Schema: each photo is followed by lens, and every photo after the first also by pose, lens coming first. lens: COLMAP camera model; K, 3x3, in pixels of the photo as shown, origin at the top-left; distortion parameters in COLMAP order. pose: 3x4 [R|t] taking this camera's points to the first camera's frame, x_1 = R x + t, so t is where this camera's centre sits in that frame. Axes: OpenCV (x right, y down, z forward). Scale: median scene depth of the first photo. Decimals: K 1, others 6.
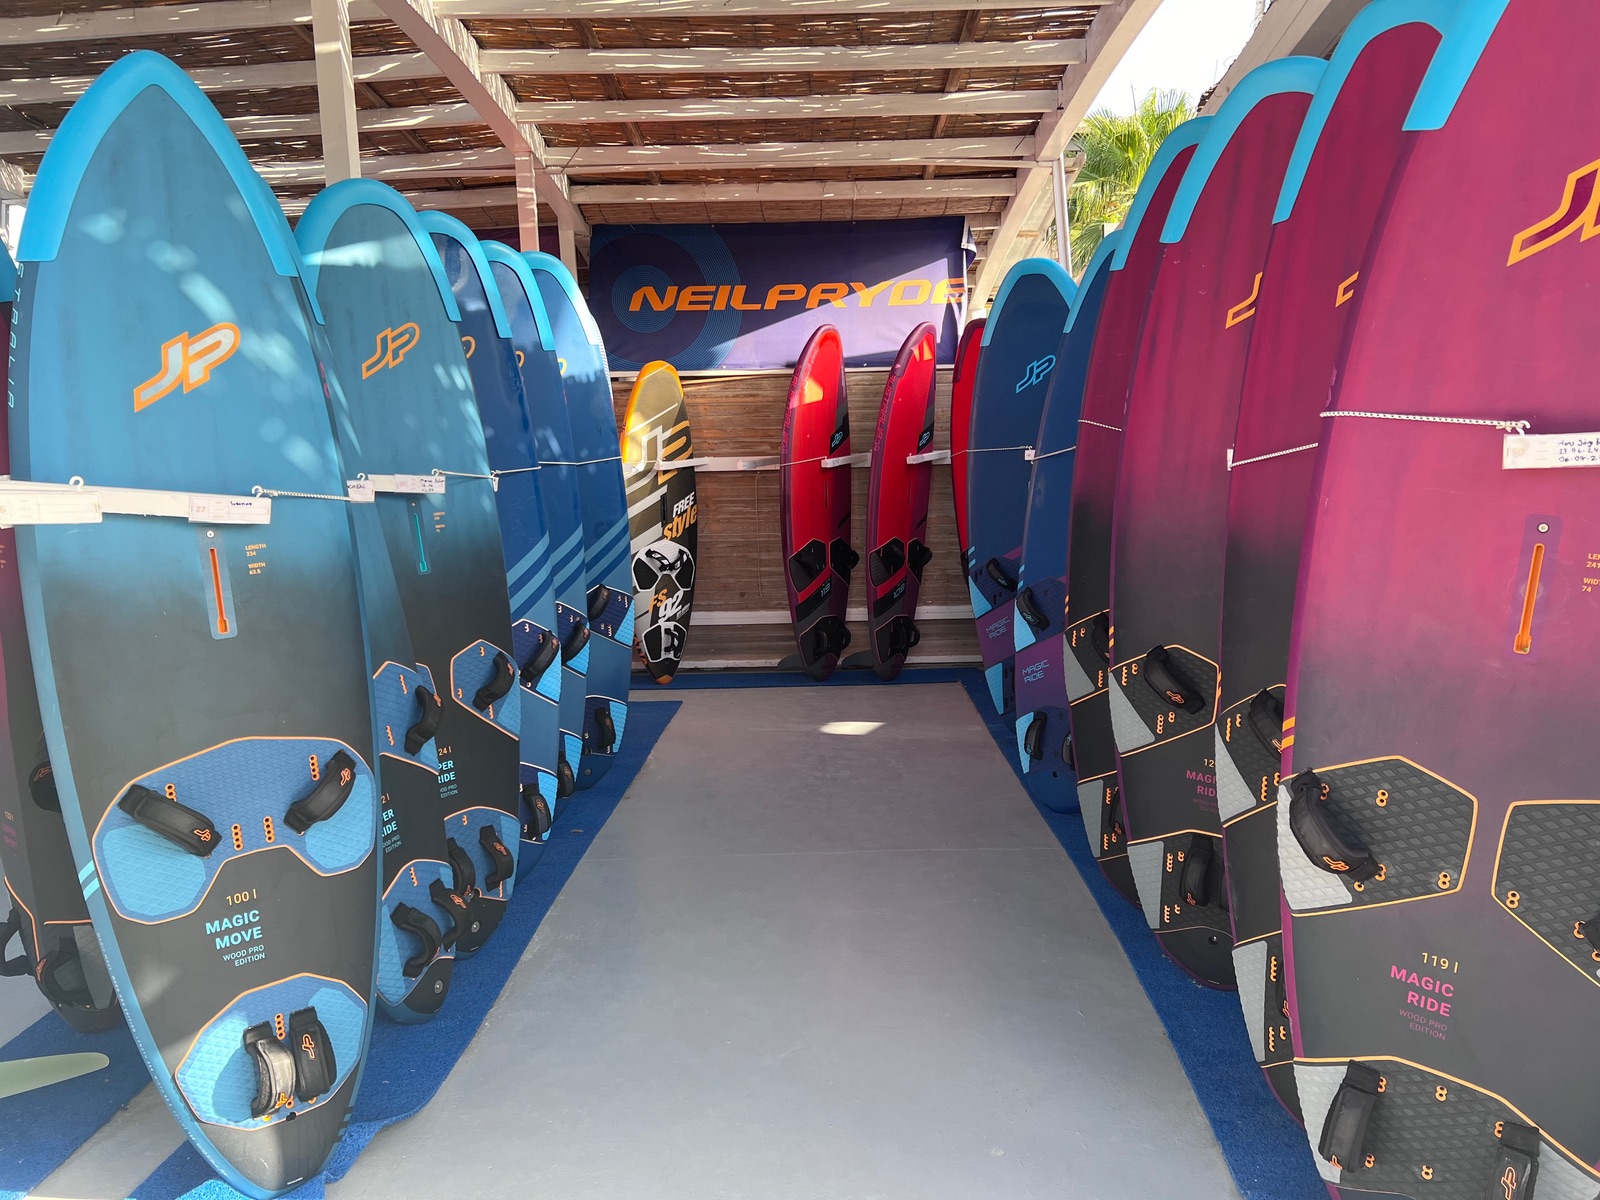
lens RADIAL K [[1213.8, 0, 802.7], [0, 1213.8, 597.8], [0, 0, 1]] dist [0.042004, -0.029186]
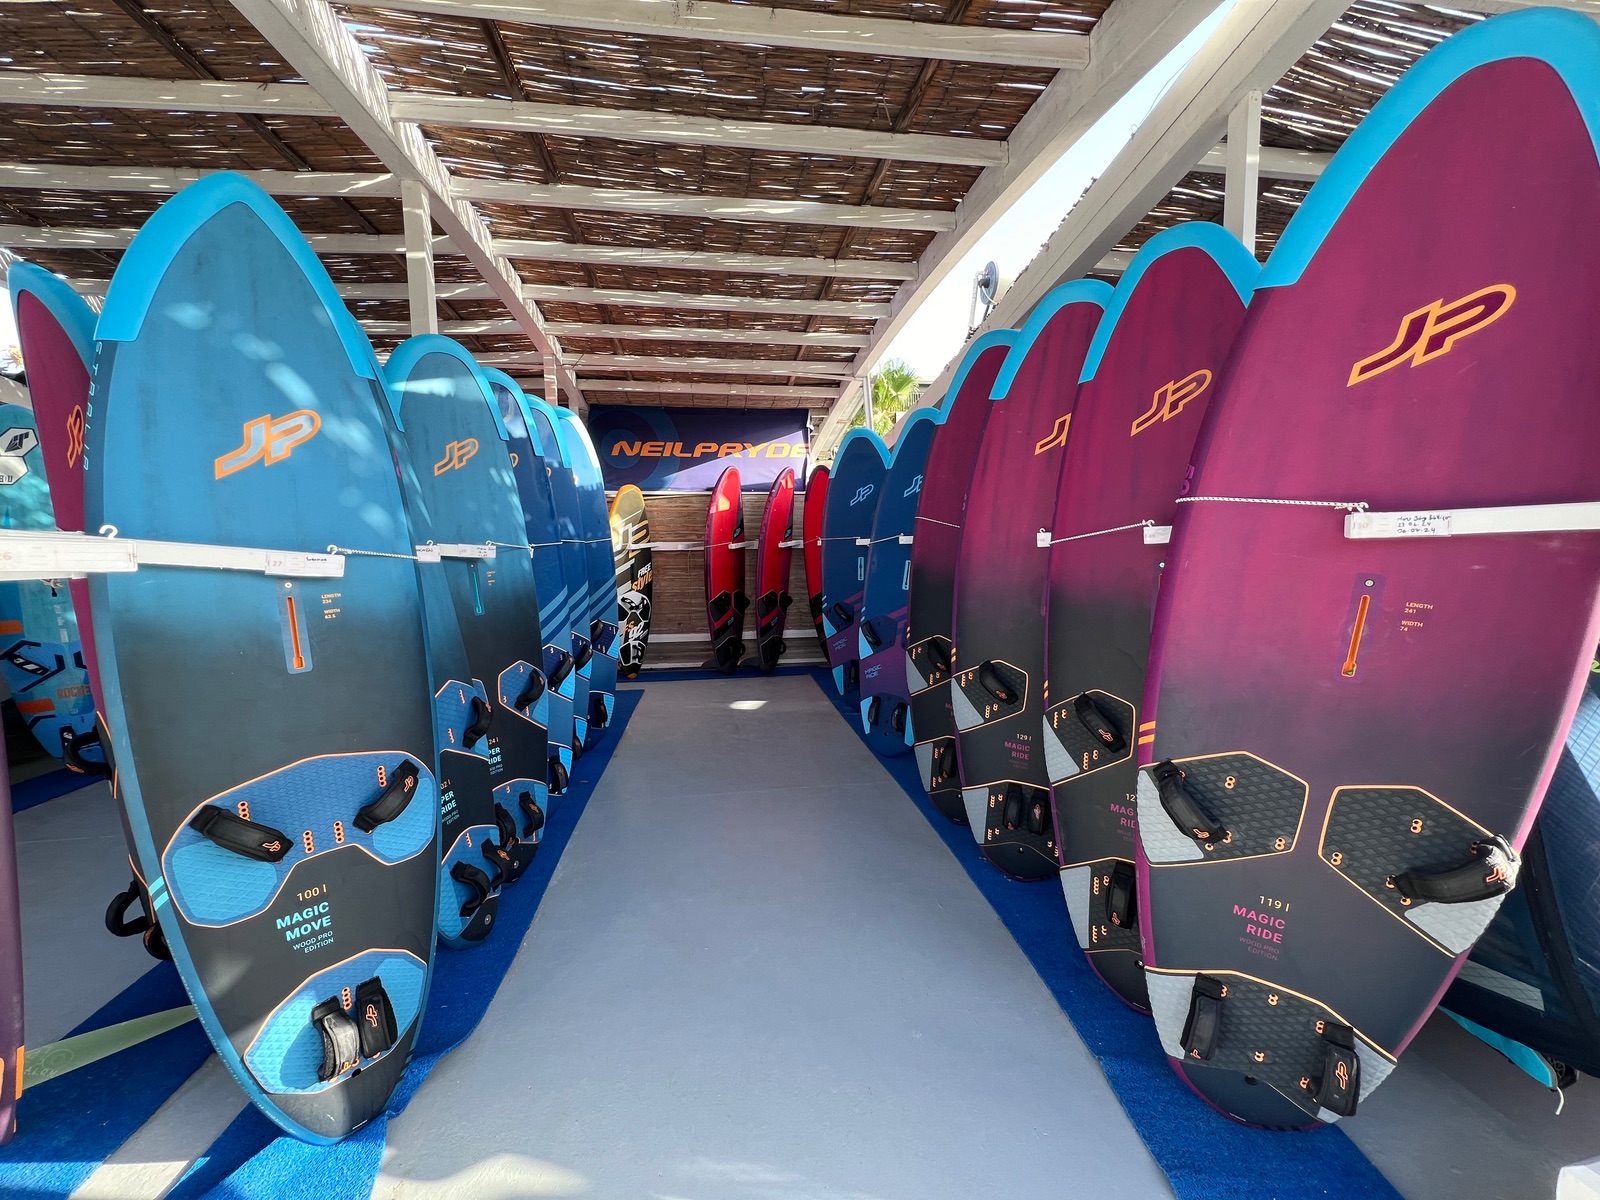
lens RADIAL K [[640.3, 0, 793.9], [0, 640.3, 598.5], [0, 0, 1]] dist [0.001842, 0.000686]
pose [[0.988045, 0.000854, 0.154163, -0.075668], [0.004961, 0.999291, -0.037333, -0.010399], [-0.154086, 0.037652, 0.987340, 0.244374]]
